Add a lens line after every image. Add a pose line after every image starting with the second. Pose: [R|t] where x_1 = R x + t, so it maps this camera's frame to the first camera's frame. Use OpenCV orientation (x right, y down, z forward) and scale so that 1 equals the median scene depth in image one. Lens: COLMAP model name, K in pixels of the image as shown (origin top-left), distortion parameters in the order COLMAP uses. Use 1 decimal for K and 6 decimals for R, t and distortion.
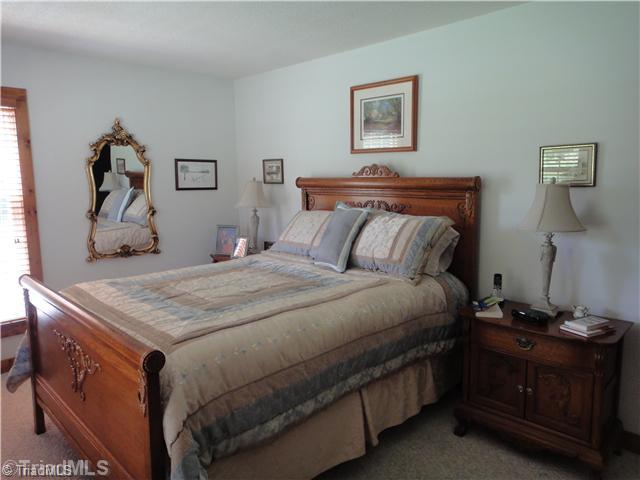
lens RADIAL K [[463.6, 0, 320.0], [0, 463.6, 240.3], [0, 0, 1]] dist [0.011243, 0.004407]
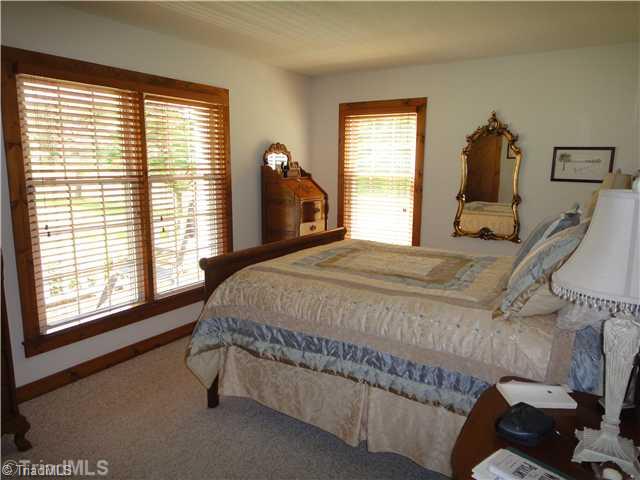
lens RADIAL K [[463.6, 0, 320.0], [0, 463.6, 239.4], [0, 0, 1]] dist [0.011243, 0.004407]
pose [[0.249747, 0.168106, -0.953607, 0.499676], [-0.151220, 0.979503, 0.133067, -0.047774], [0.956430, 0.110972, 0.270049, 0.324318]]
